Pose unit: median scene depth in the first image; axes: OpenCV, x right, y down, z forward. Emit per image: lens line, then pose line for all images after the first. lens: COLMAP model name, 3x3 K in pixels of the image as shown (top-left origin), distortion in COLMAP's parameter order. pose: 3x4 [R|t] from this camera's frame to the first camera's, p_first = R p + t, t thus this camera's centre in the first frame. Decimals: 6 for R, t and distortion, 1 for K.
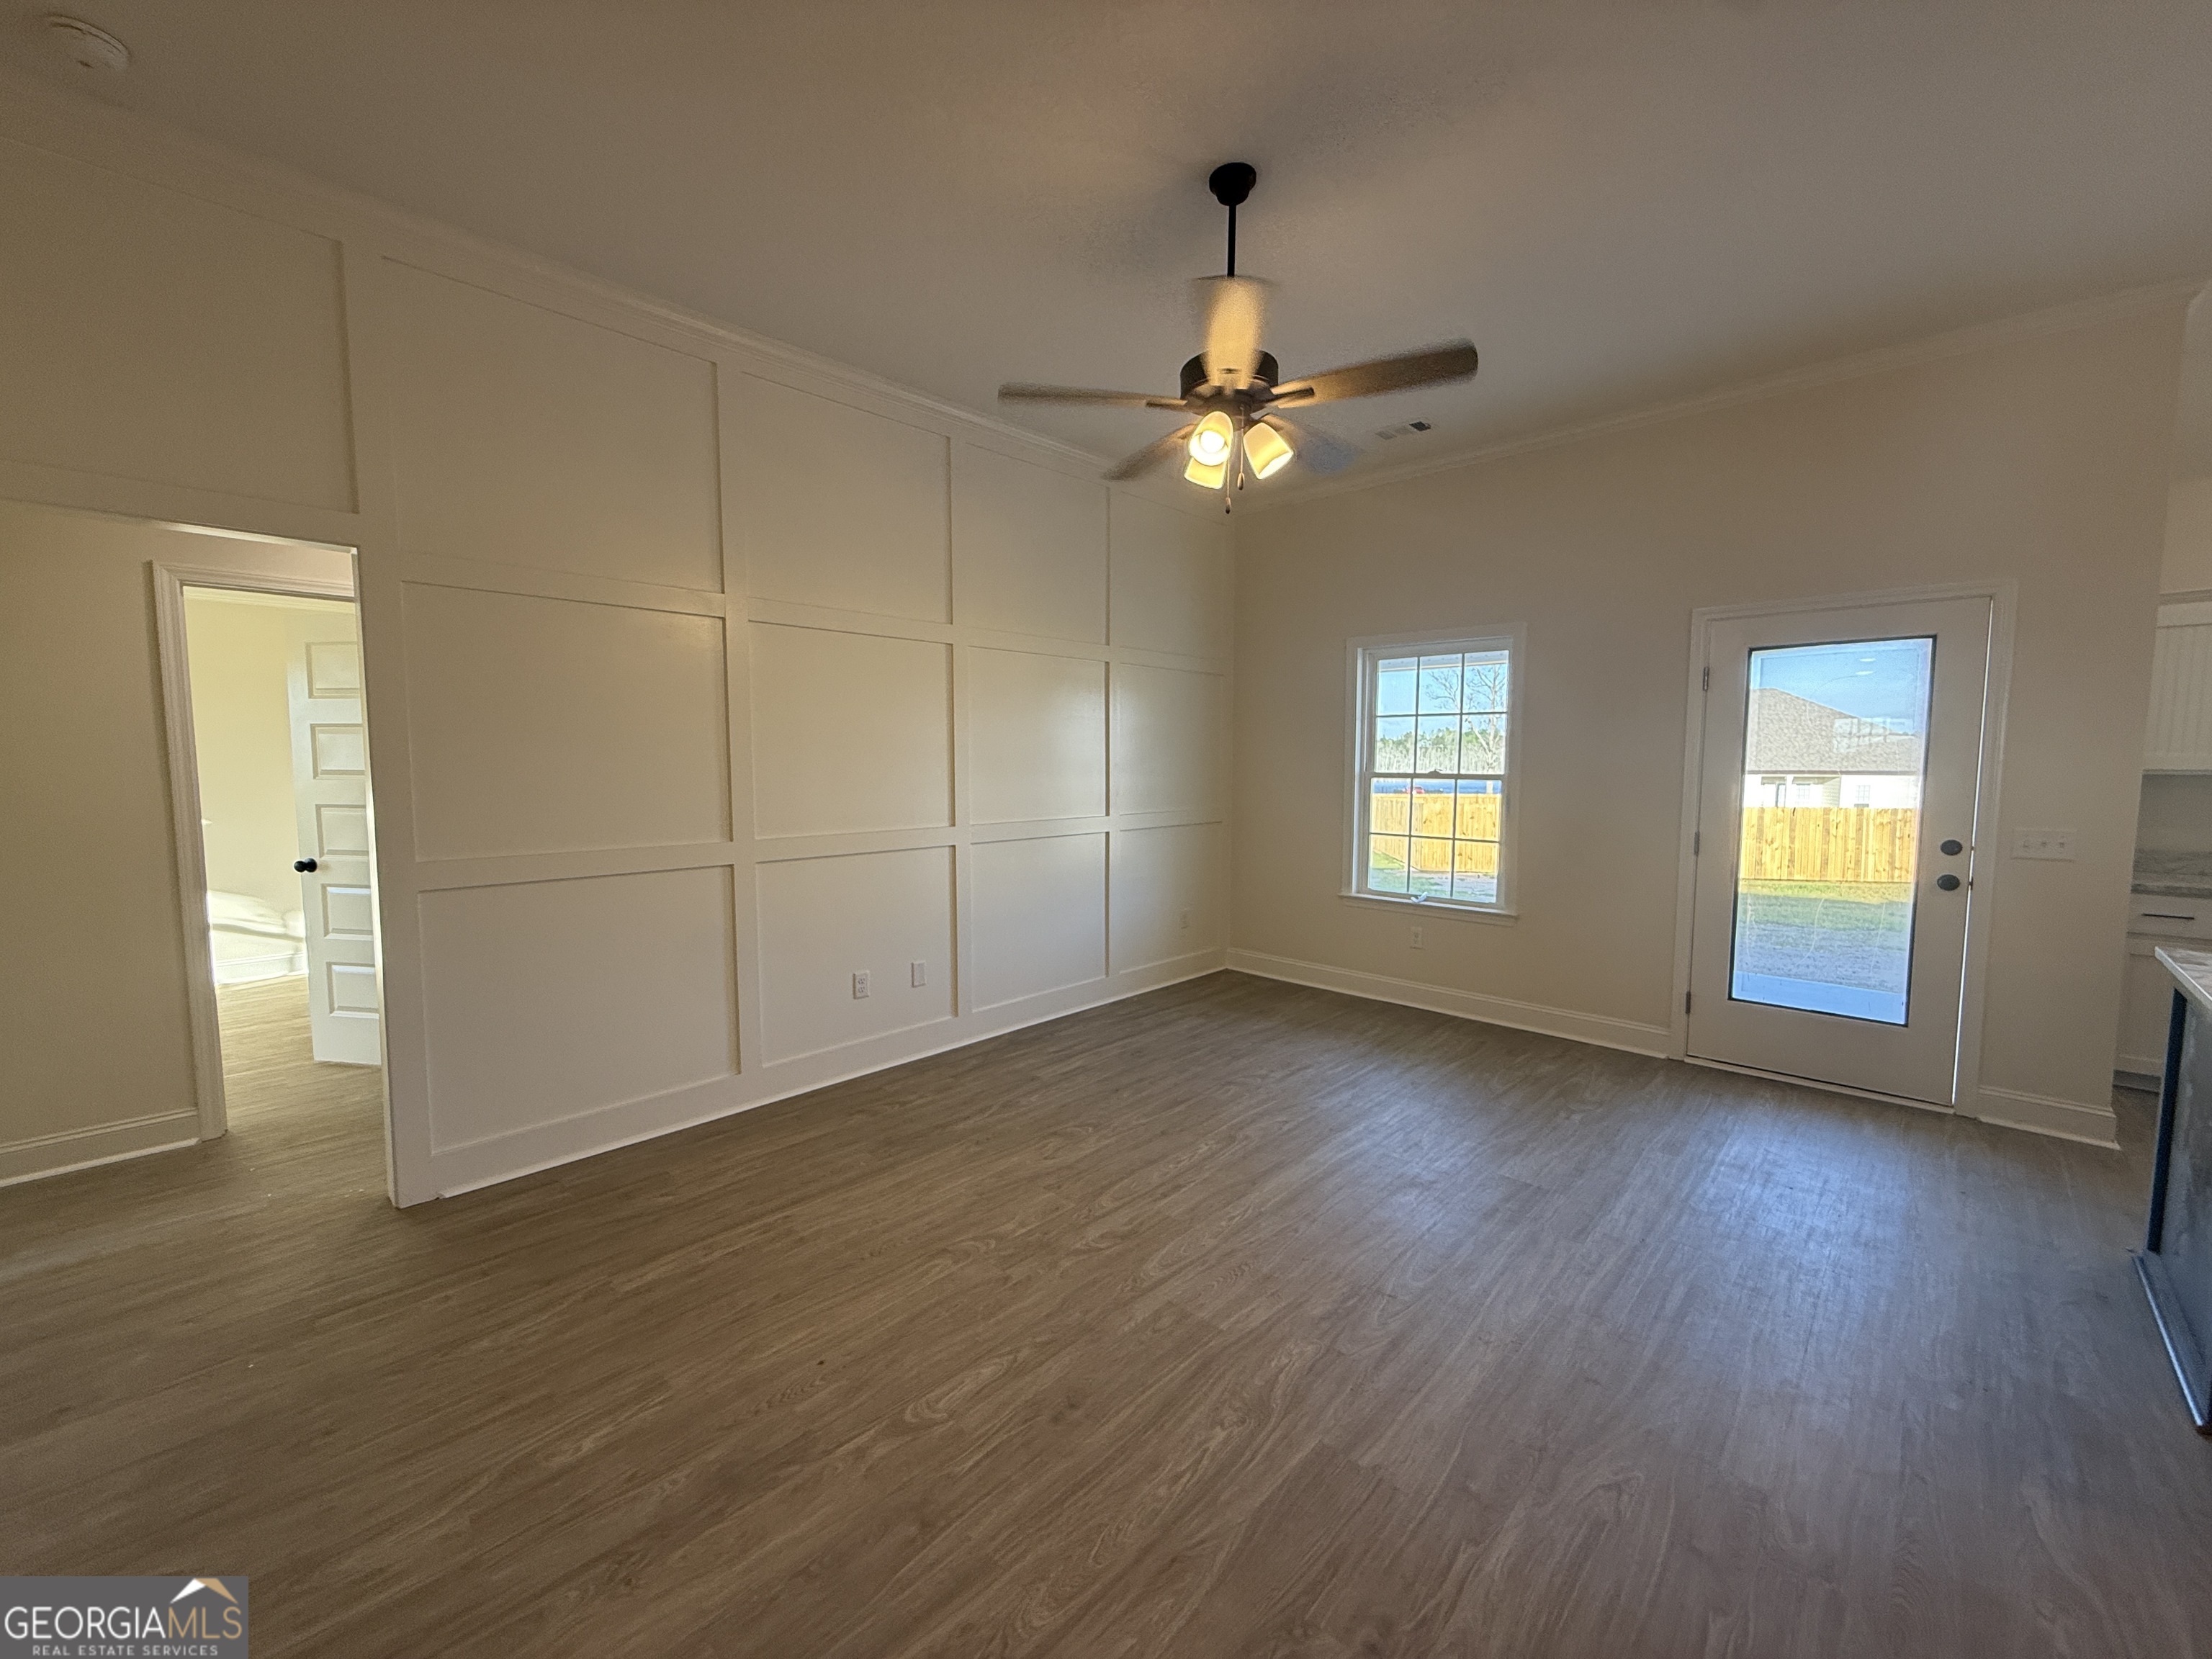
lens RADIAL K [[884.5, 0, 1107.8], [0, 884.5, 836.1], [0, 0, 1]] dist [-0.000153, 0.000189]
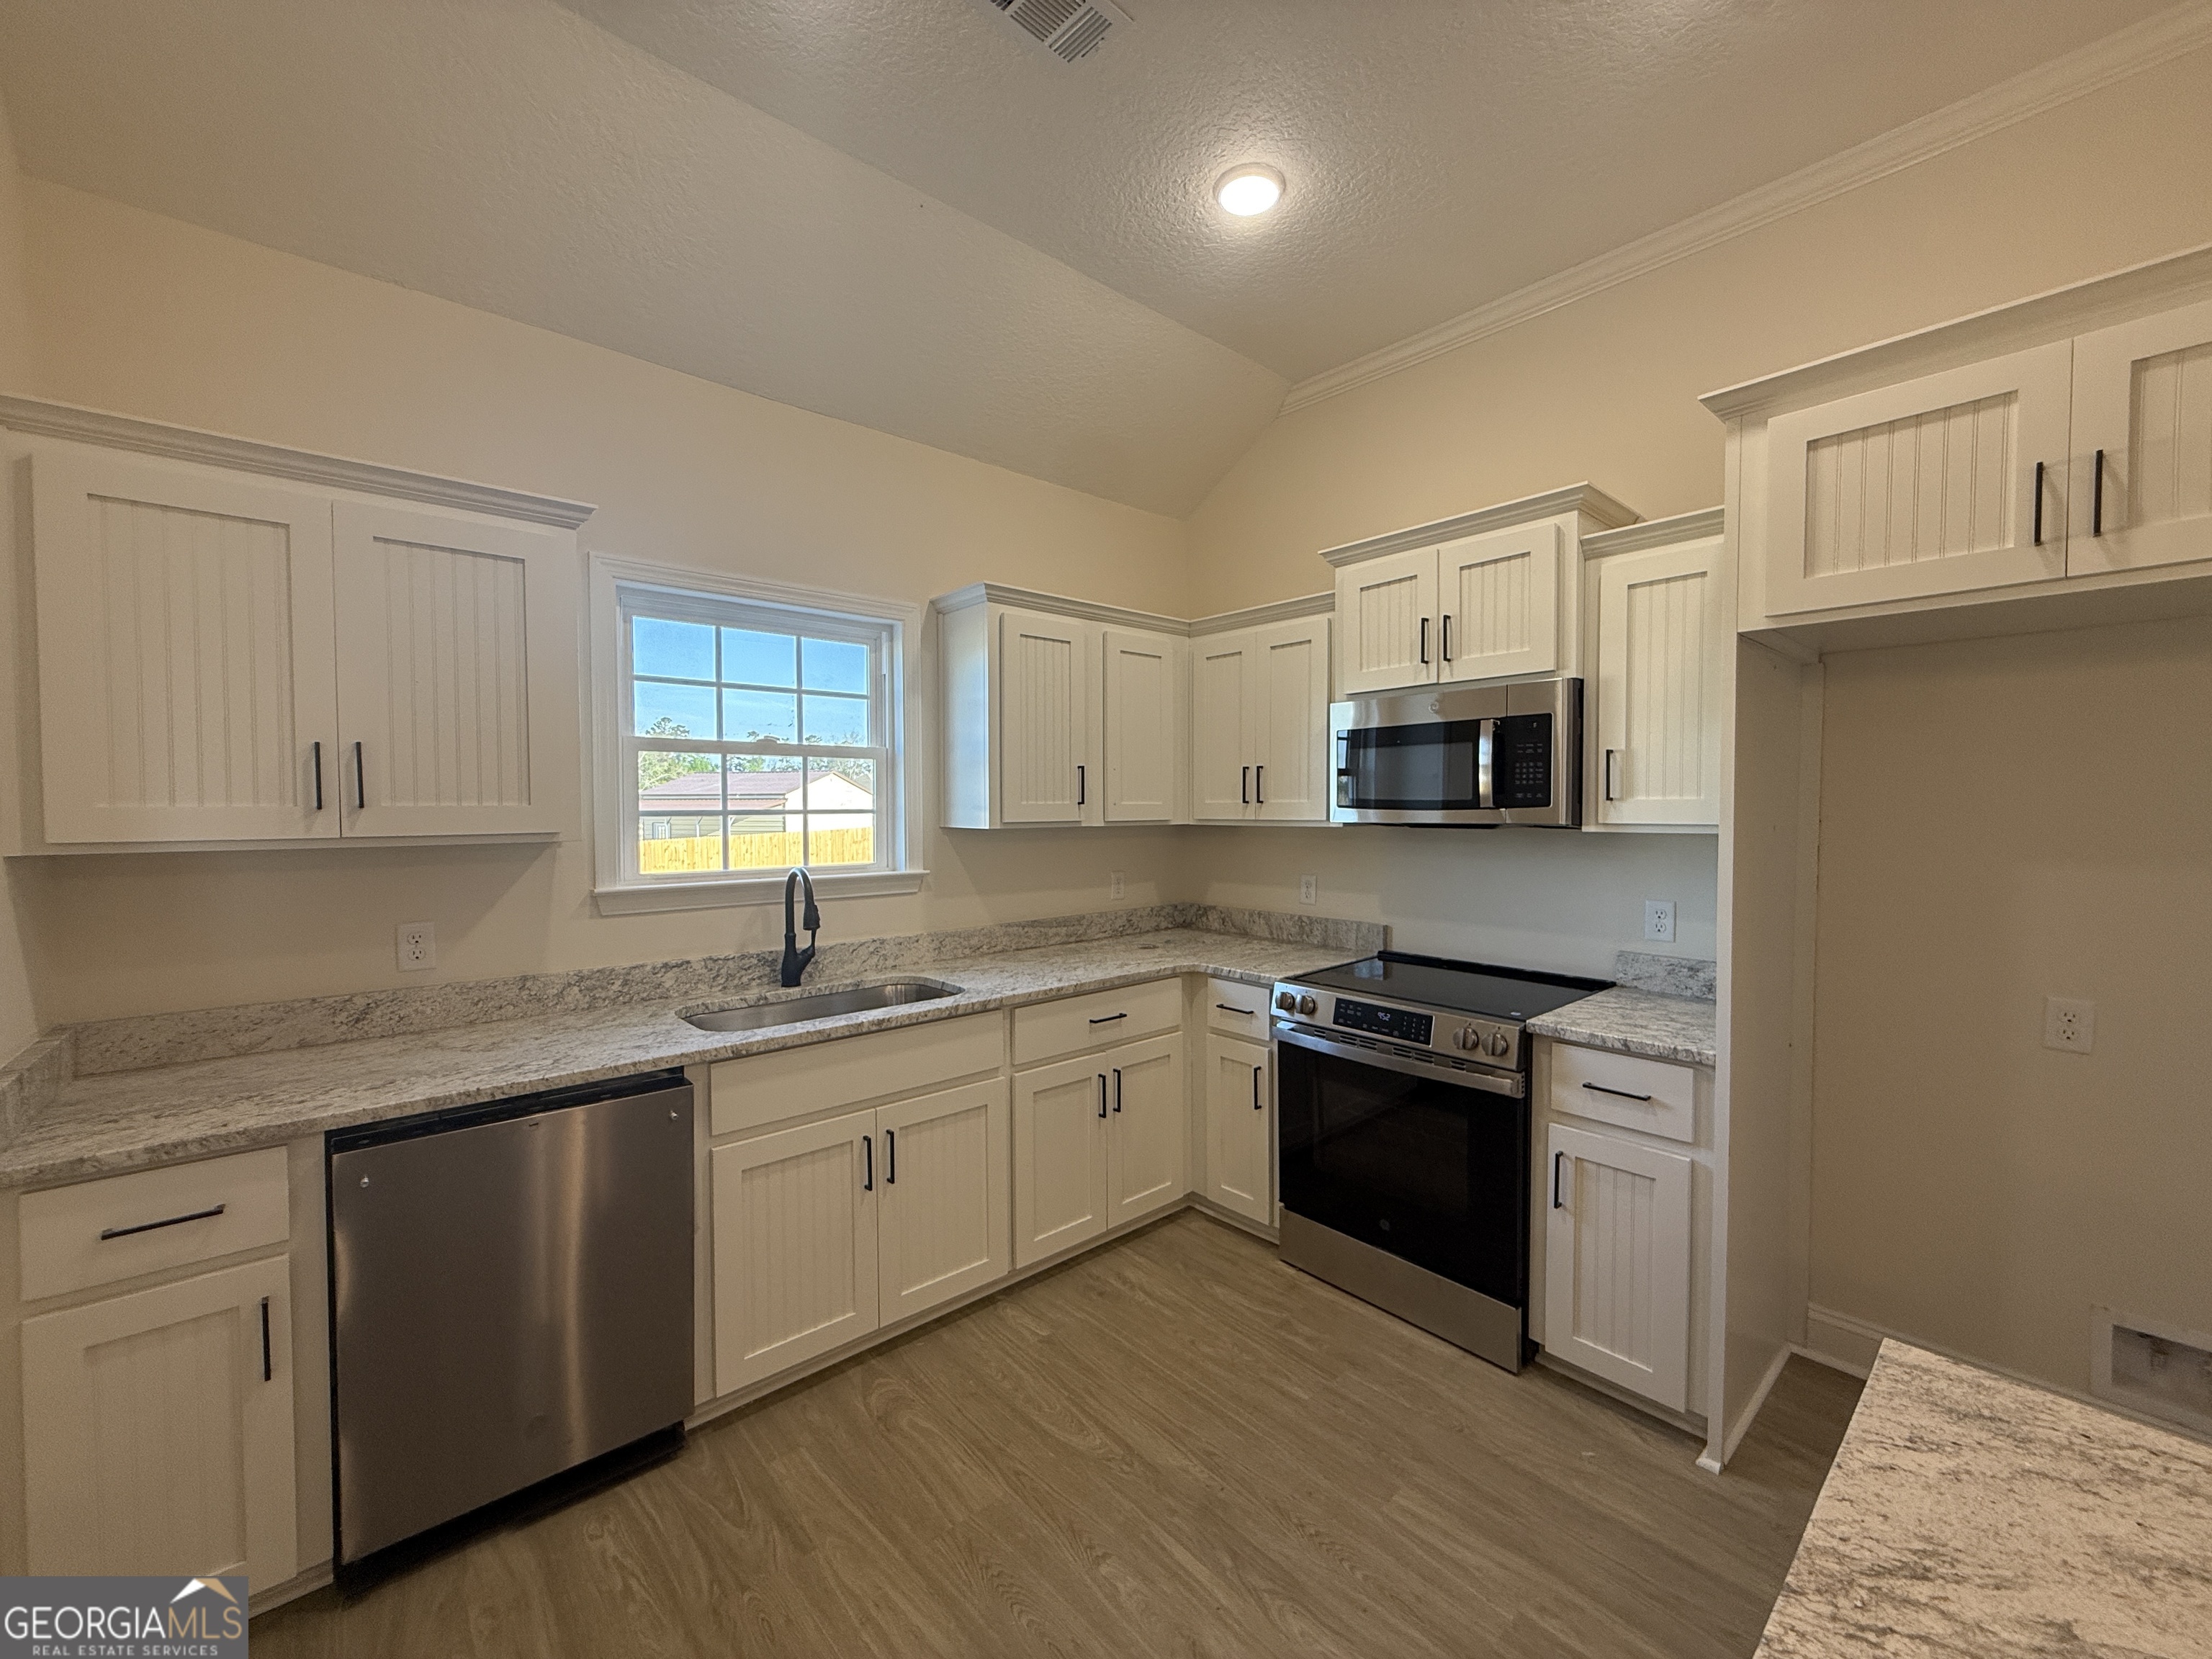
lens RADIAL K [[884.5, 0, 1102.1], [0, 884.5, 831.0], [0, 0, 1]] dist [-0.000153, 0.000189]
pose [[0.088874, -0.032506, 0.995512, 0.956347], [0.086440, 0.995948, 0.024804, -0.060931], [-0.992285, 0.083847, 0.091324, 0.606684]]
